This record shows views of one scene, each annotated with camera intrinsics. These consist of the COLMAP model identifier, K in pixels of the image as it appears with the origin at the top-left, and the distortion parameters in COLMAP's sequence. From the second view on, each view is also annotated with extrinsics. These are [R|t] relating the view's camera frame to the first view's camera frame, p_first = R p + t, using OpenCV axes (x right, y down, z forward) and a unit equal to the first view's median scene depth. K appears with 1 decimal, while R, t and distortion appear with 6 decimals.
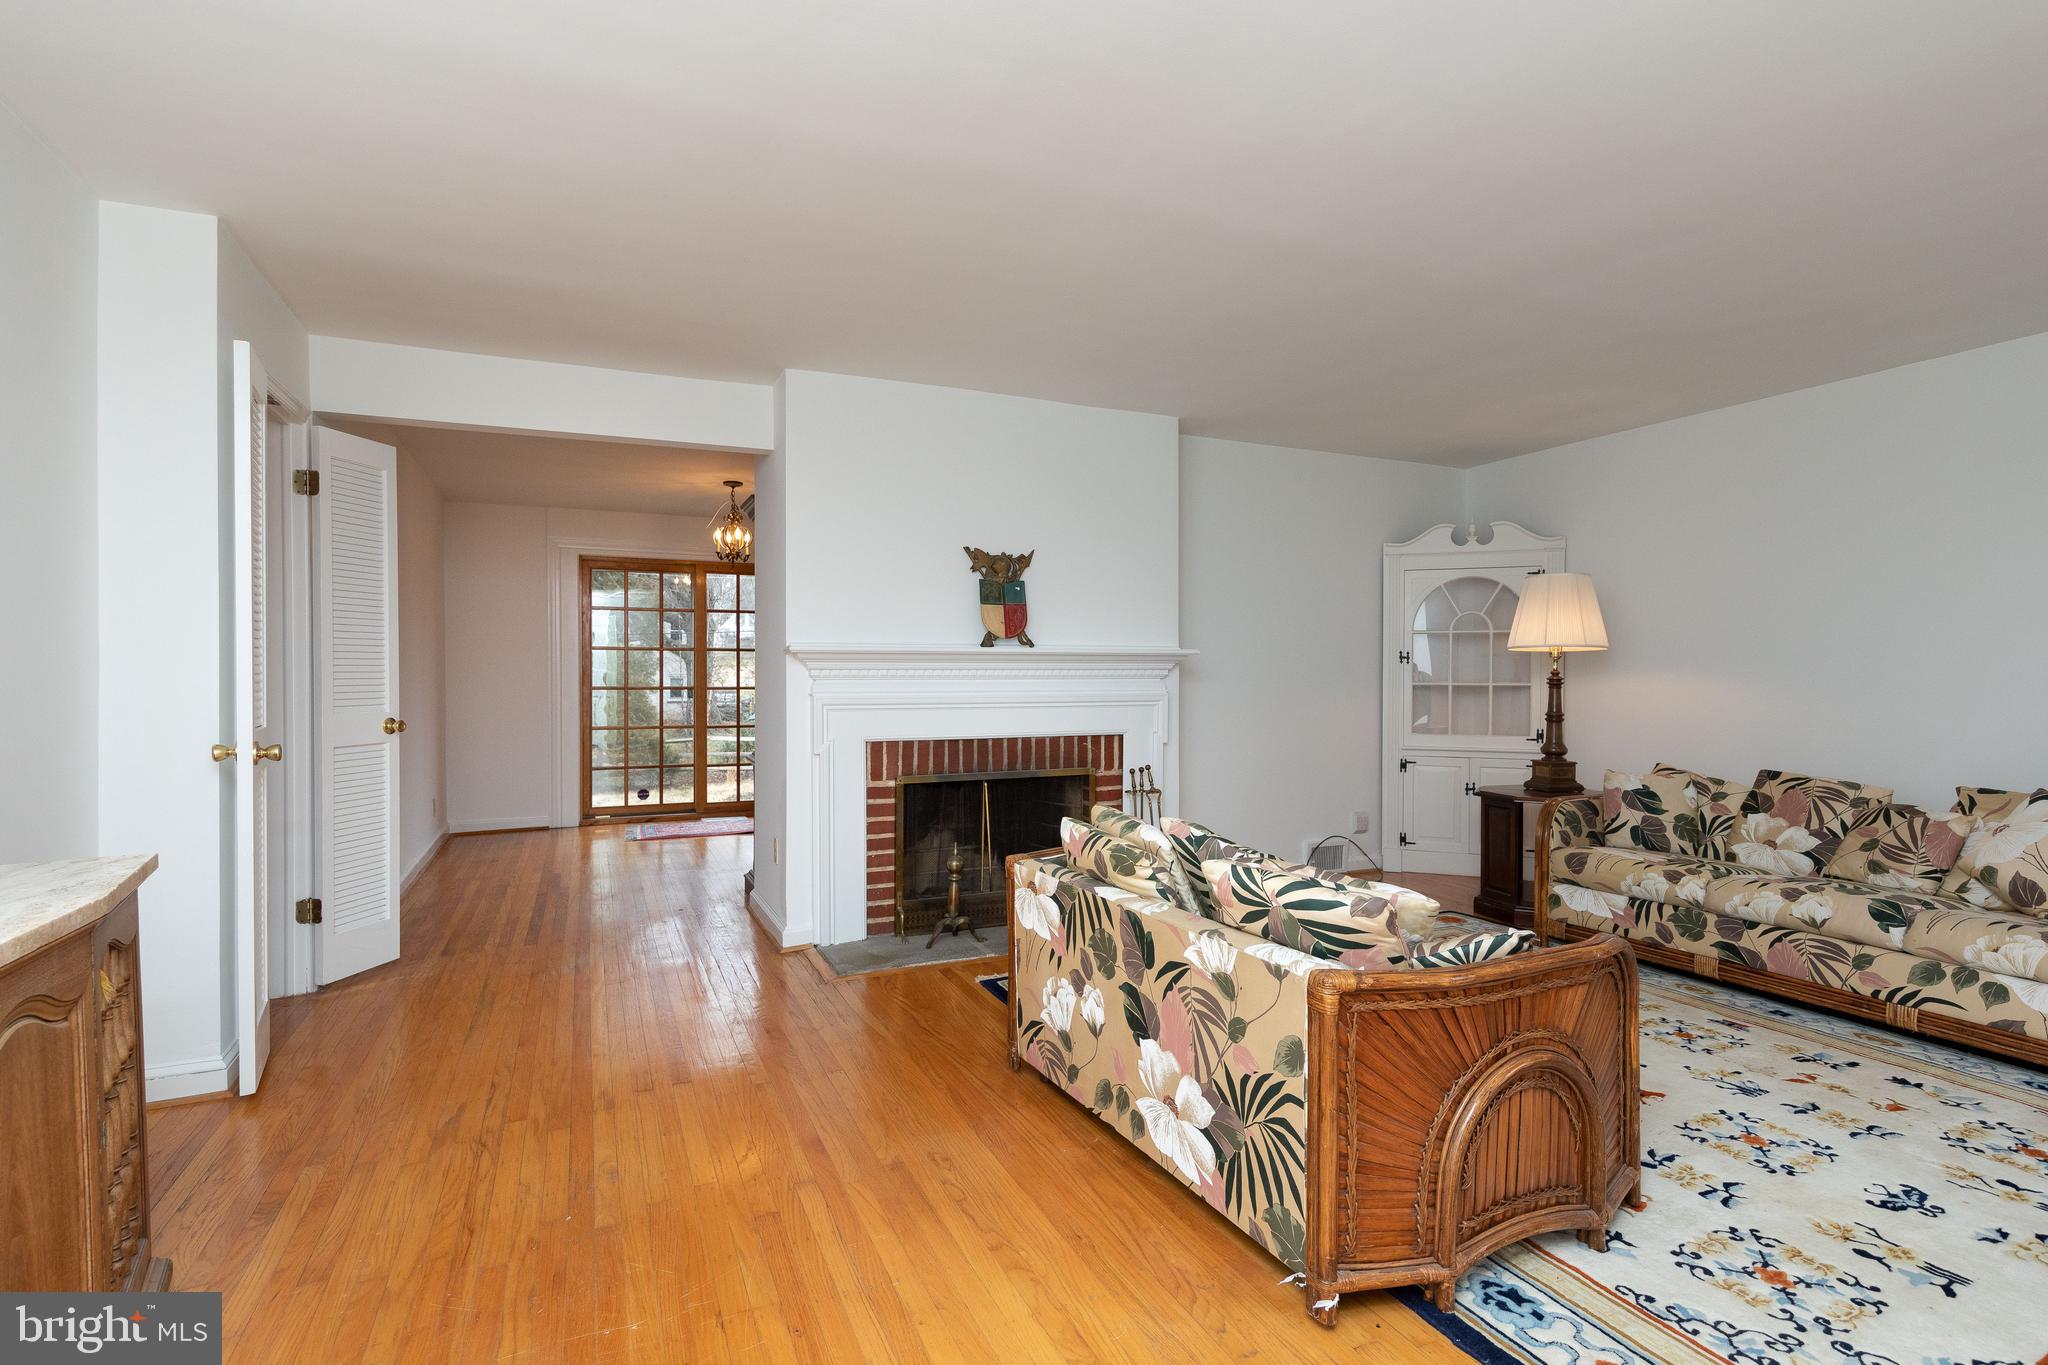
lens RADIAL K [[971.9, 0, 1016.4], [0, 971.9, 680.4], [0, 0, 1]] dist [0.003369, 0.000579]
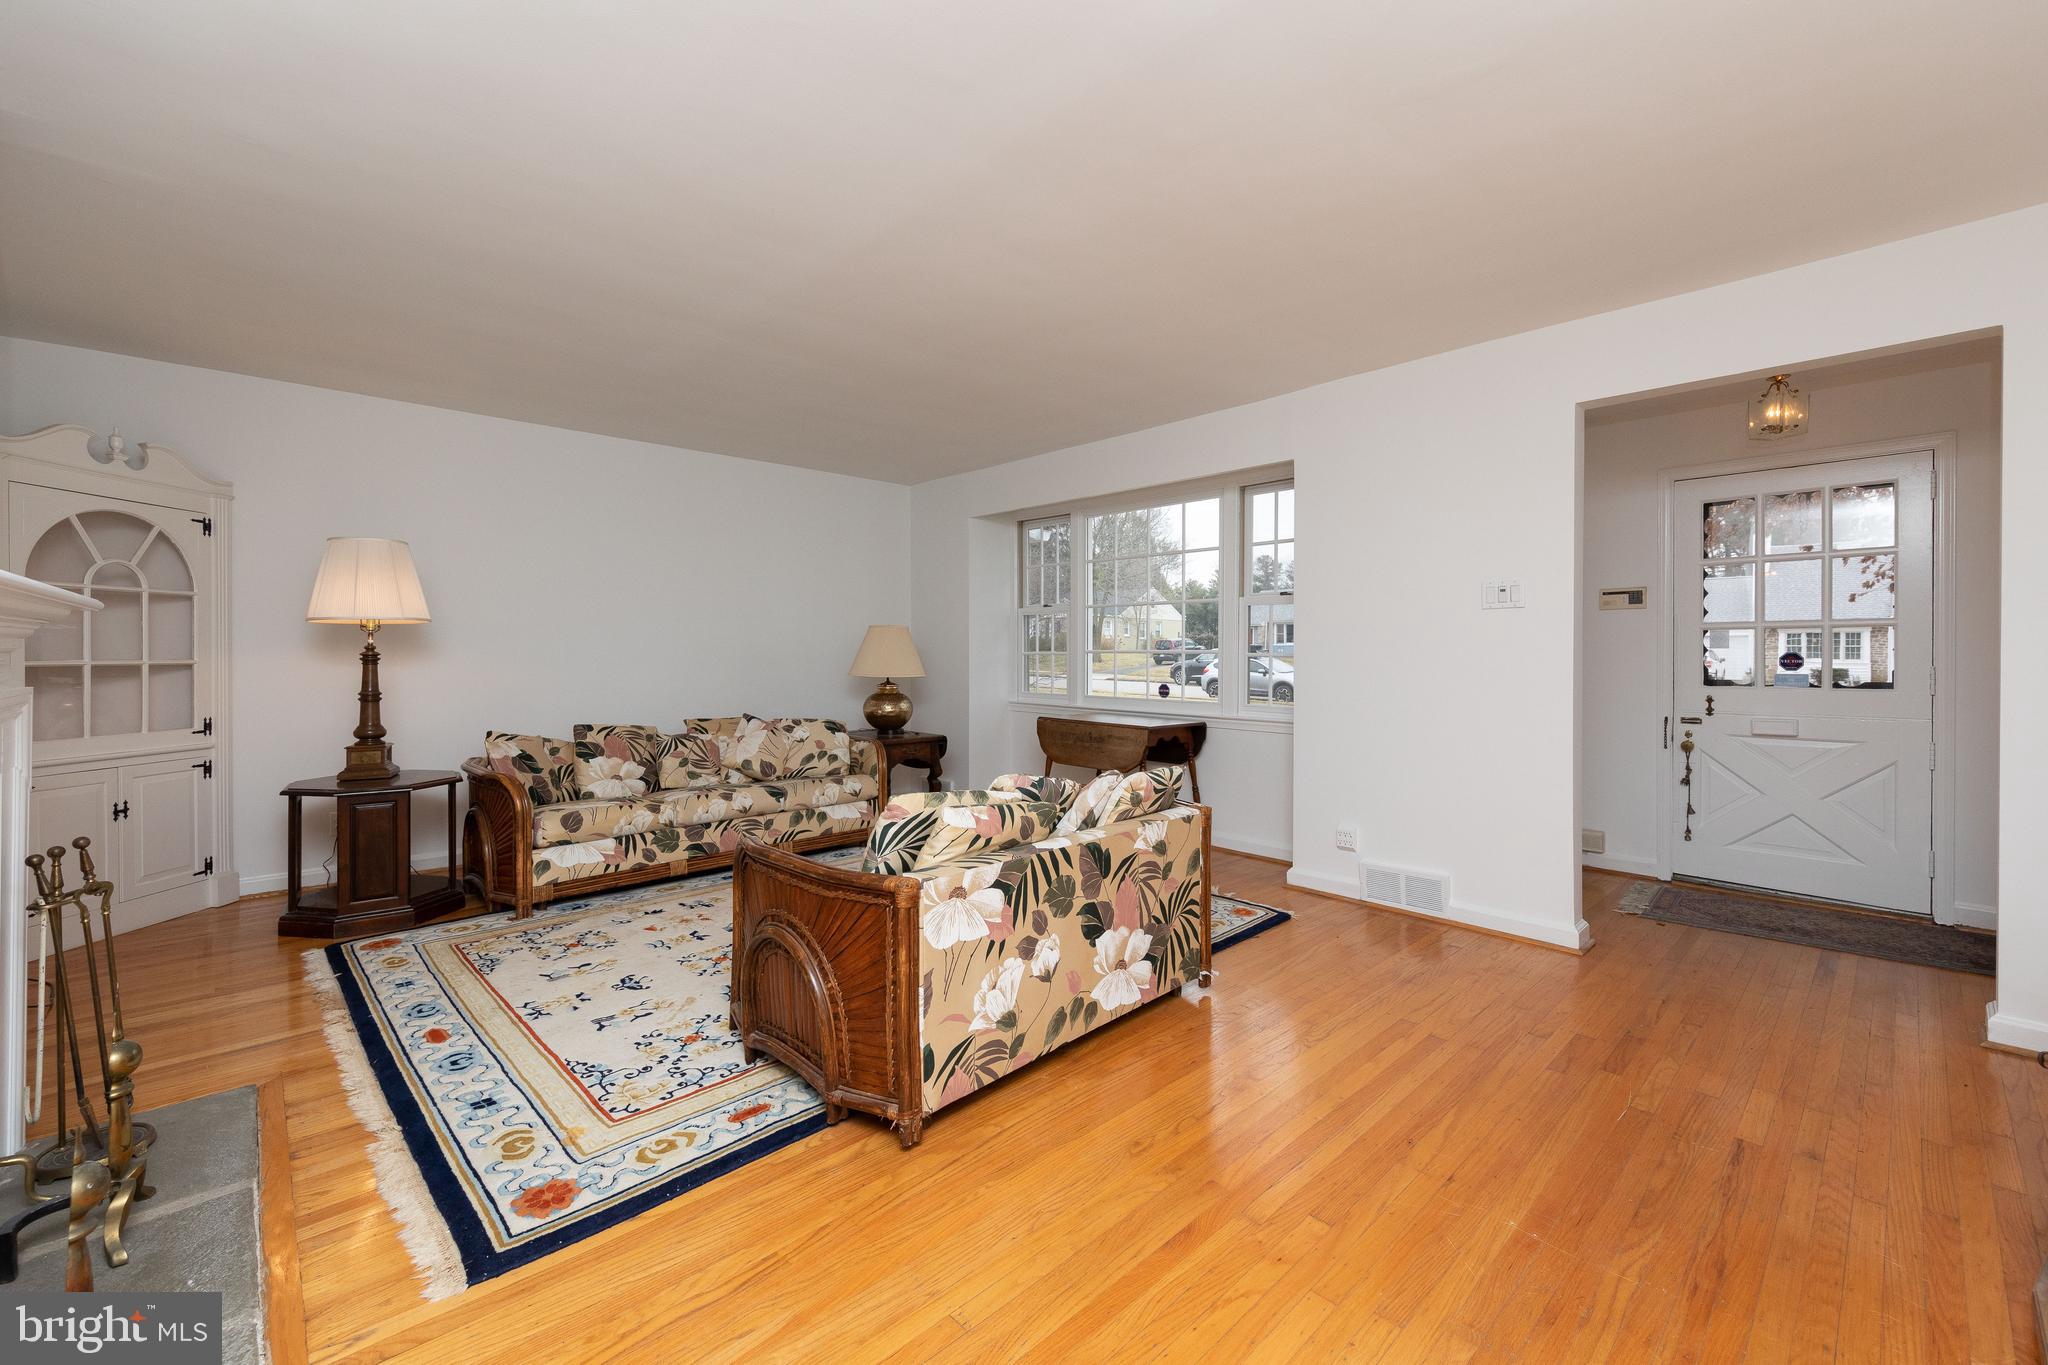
lens RADIAL K [[836.0, 0, 1067.3], [0, 836.0, 655.3], [0, 0, 1]] dist [0.001912, 0.000046]
pose [[-0.356296, -0.005327, 0.934358, -0.630660], [0.004837, 0.999960, 0.007545, -0.005419], [-0.934361, 0.007207, -0.356256, 1.031299]]
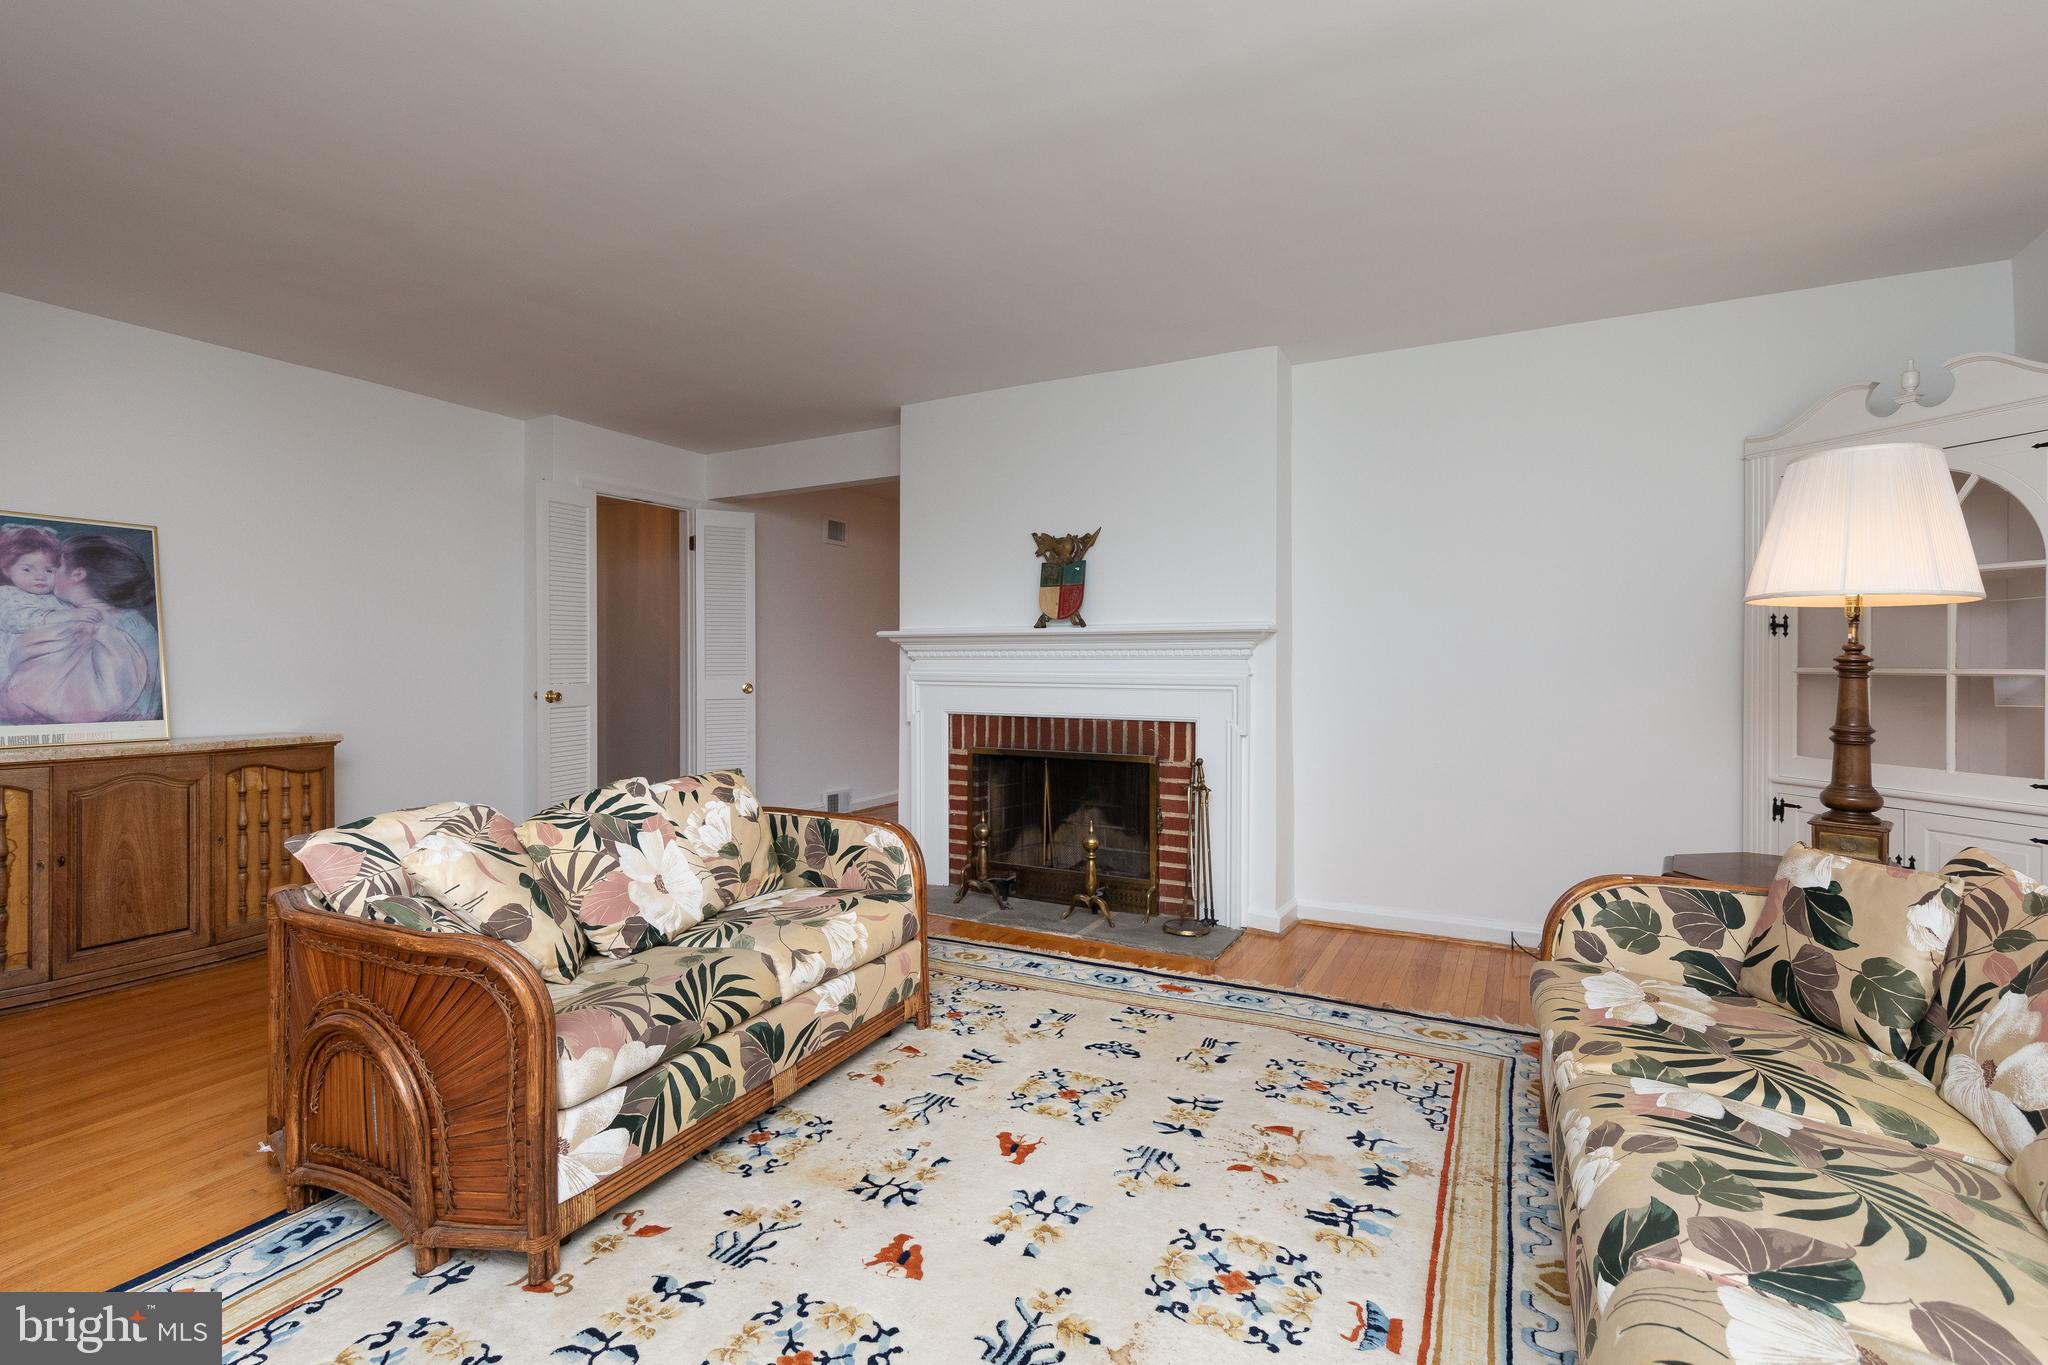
lens RADIAL K [[905.0, 0, 1053.1], [0, 905.0, 662.0], [0, 0, 1]] dist [0.004476, 0.000025]
pose [[0.623277, 0.001691, -0.781999, 1.026342], [-0.007177, 0.999968, -0.003557, 0.006420], [0.781968, 0.007829, 0.623269, 0.582281]]
